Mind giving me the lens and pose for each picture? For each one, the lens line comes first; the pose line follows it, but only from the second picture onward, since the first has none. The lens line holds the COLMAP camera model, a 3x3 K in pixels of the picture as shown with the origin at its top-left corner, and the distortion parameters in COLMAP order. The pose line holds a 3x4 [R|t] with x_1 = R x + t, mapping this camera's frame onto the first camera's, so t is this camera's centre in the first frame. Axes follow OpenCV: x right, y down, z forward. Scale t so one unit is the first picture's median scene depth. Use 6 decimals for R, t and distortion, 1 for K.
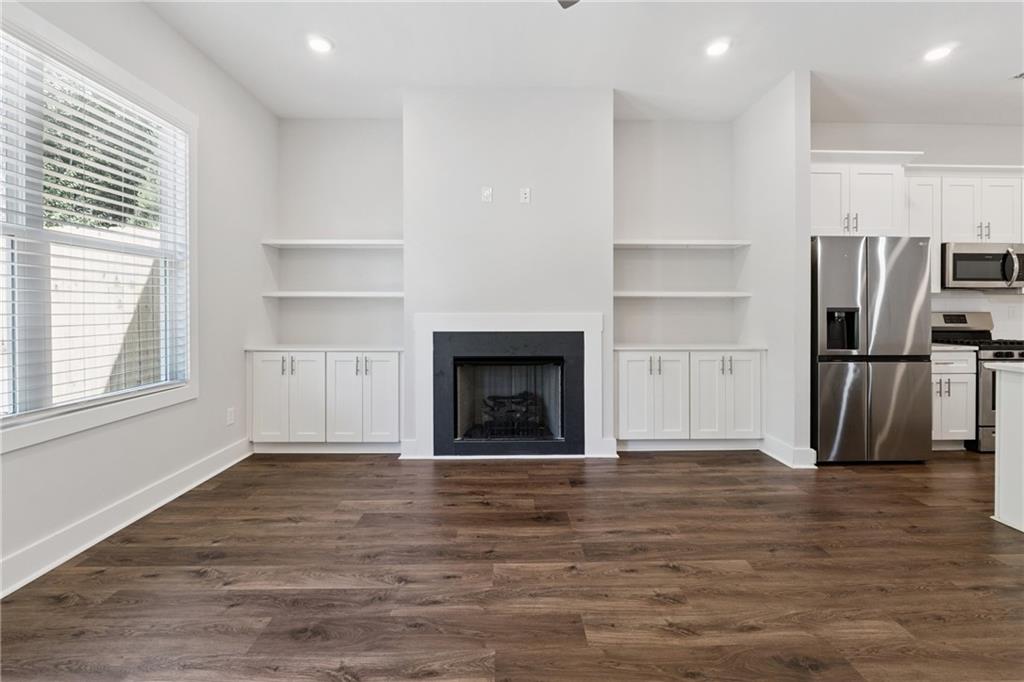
lens RADIAL K [[434.7, 0, 511.9], [0, 434.7, 311.3], [0, 0, 1]] dist [-0.008449, -0.000189]
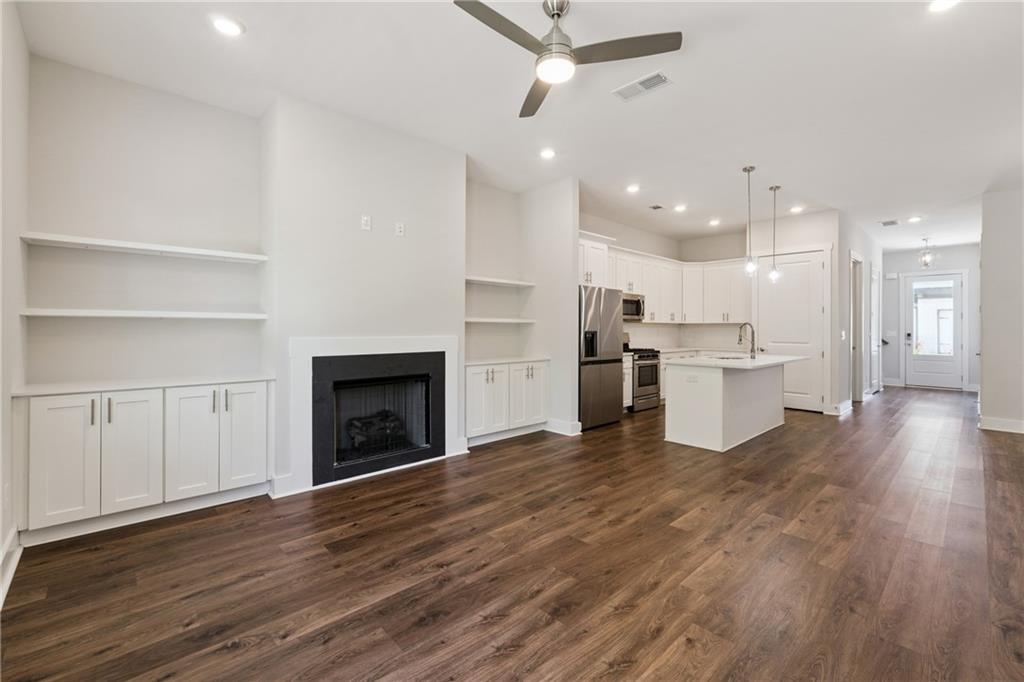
lens RADIAL K [[437.0, 0, 513.3], [0, 437.0, 326.1], [0, 0, 1]] dist [-0.008873, 0.000010]
pose [[0.744449, 0.004946, 0.667661, -0.541823], [-0.000784, 0.999978, -0.006534, -0.016047], [-0.667679, 0.004341, 0.744437, -0.012501]]
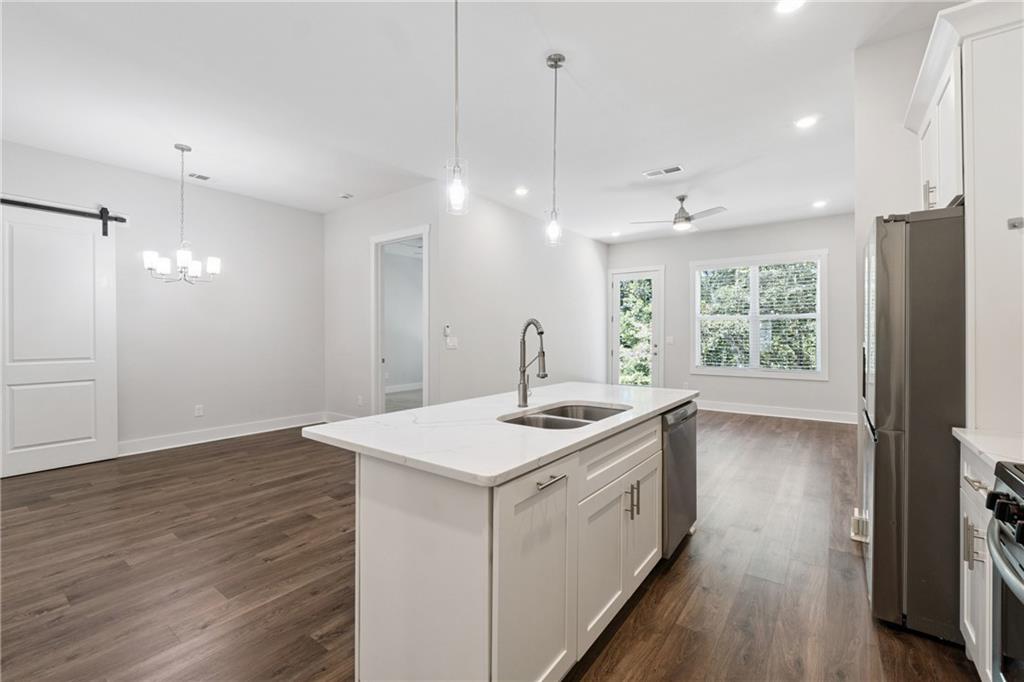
lens RADIAL K [[431.2, 0, 516.4], [0, 431.2, 332.6], [0, 0, 1]] dist [-0.009735, -0.000144]
pose [[-0.609152, -0.008195, -0.793011, 1.749505], [-0.004428, 0.999966, -0.006932, -0.014954], [0.793041, -0.000712, -0.609168, 1.002098]]
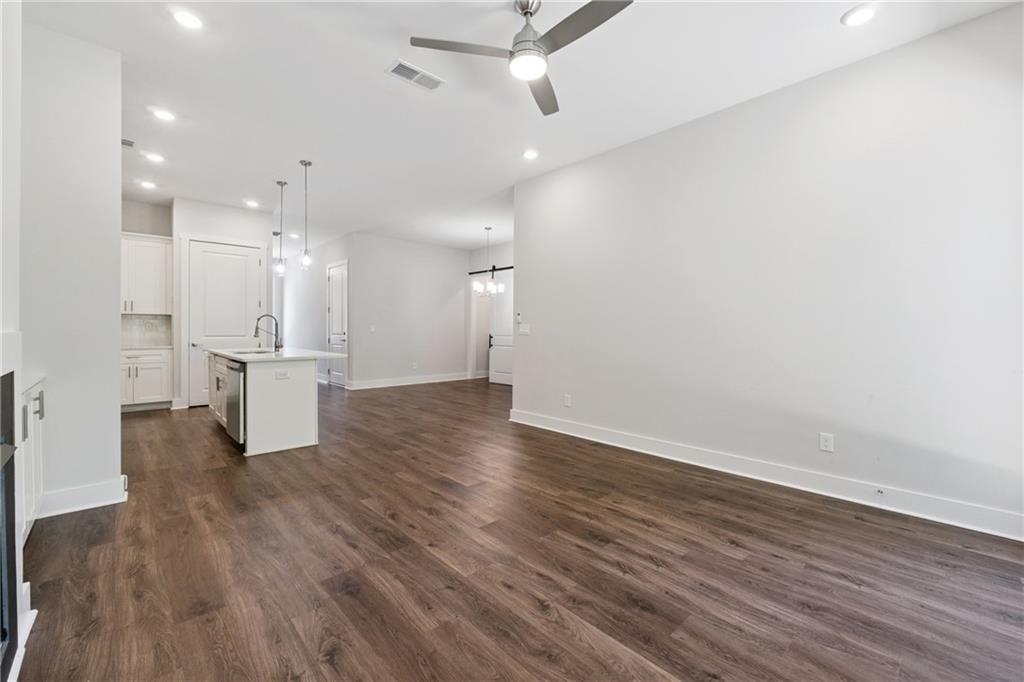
lens RADIAL K [[431.2, 0, 516.4], [0, 431.2, 332.6], [0, 0, 1]] dist [-0.009735, -0.000144]
pose [[-0.670544, -0.012857, 0.741758, -0.544529], [-0.002943, 0.999888, 0.014671, 0.000168], [-0.741864, 0.007655, -0.670507, 1.004443]]
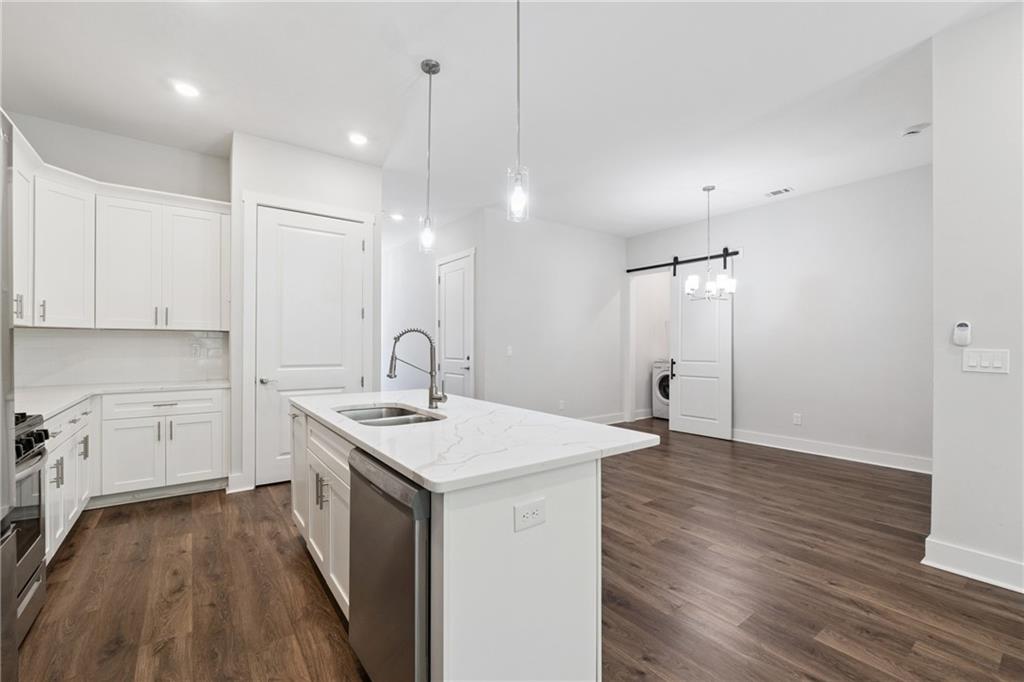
lens RADIAL K [[434.0, 0, 512.1], [0, 434.0, 345.8], [0, 0, 1]] dist [-0.004029, -0.000377]
pose [[-0.580584, -0.006608, 0.814174, 0.533561], [-0.001444, 0.999974, 0.007086, -0.016159], [-0.814199, 0.002939, -0.580578, 0.918052]]
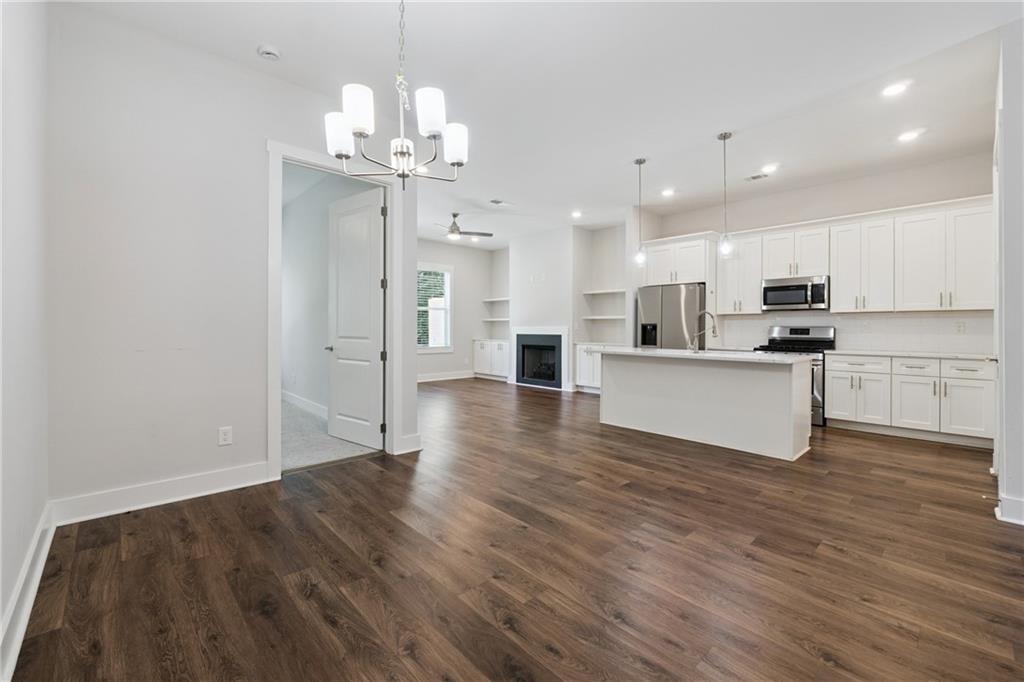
lens RADIAL K [[428.2, 0, 514.5], [0, 428.2, 336.0], [0, 0, 1]] dist [-0.010226, -0.000250]
pose [[0.667883, 0.015903, -0.744096, 1.834983], [-0.006554, 0.999859, 0.015487, 0.021195], [0.744237, -0.005467, 0.667893, -0.745471]]
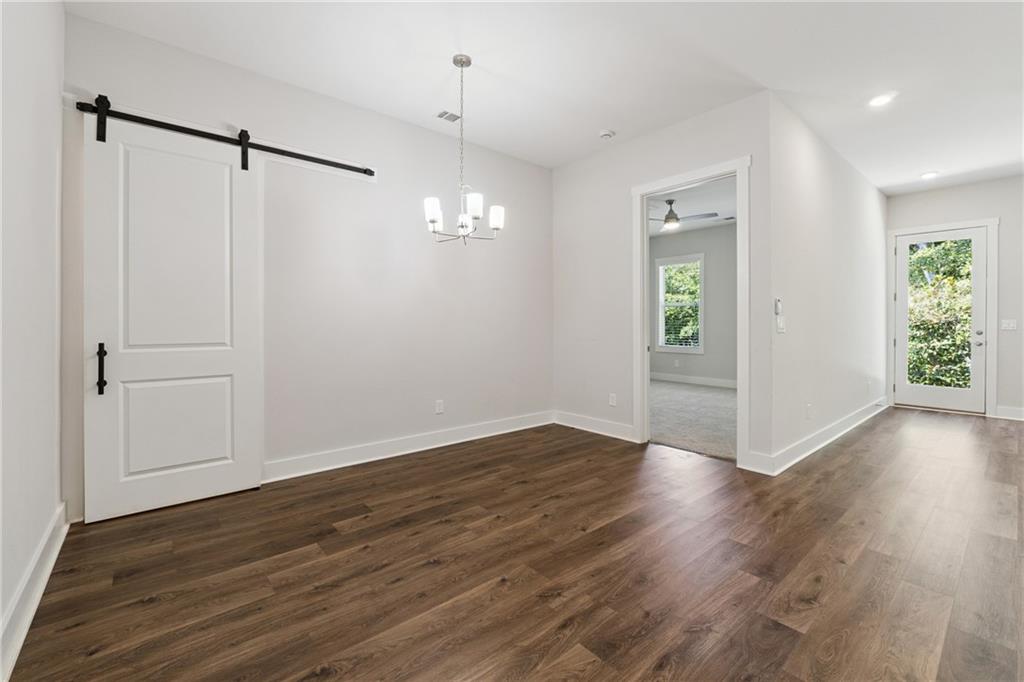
lens RADIAL K [[434.1, 0, 518.7], [0, 434.1, 321.4], [0, 0, 1]] dist [-0.009040, -0.000190]
pose [[-0.771047, -0.008849, -0.636717, 1.857718], [-0.005758, 0.999959, -0.006923, 0.015917], [0.636752, -0.001672, -0.771066, 0.290904]]
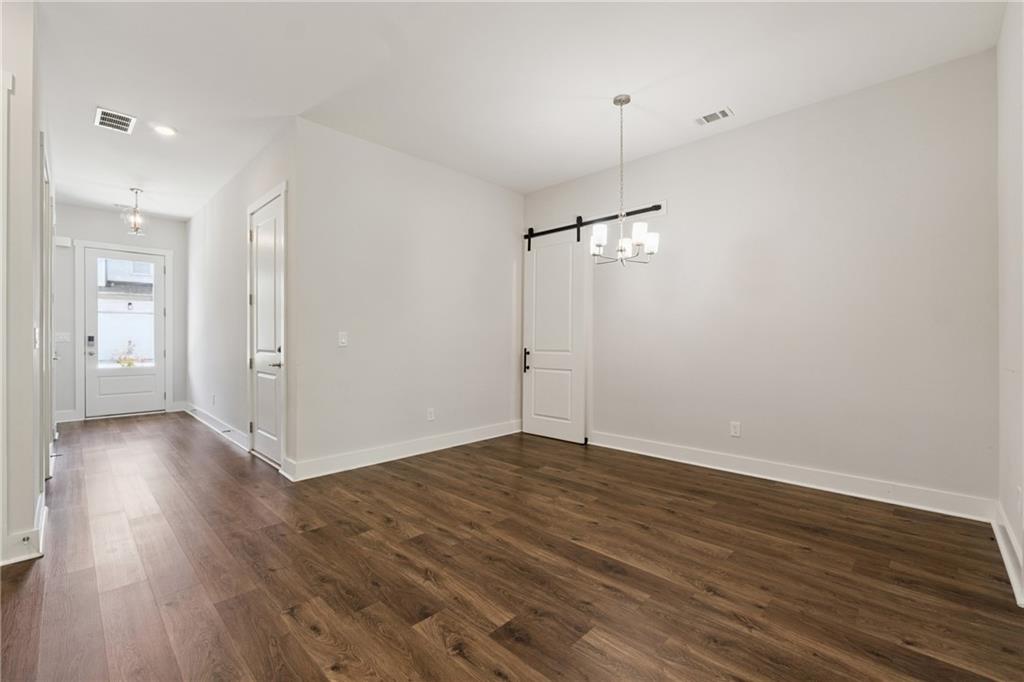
lens RADIAL K [[433.8, 0, 512.0], [0, 433.8, 341.0], [0, 0, 1]] dist [-0.009068, -0.000172]
pose [[-0.703911, -0.008637, 0.710235, 0.811046], [-0.001440, 0.999941, 0.010732, 0.009930], [-0.710286, 0.006531, -0.703883, 0.405434]]
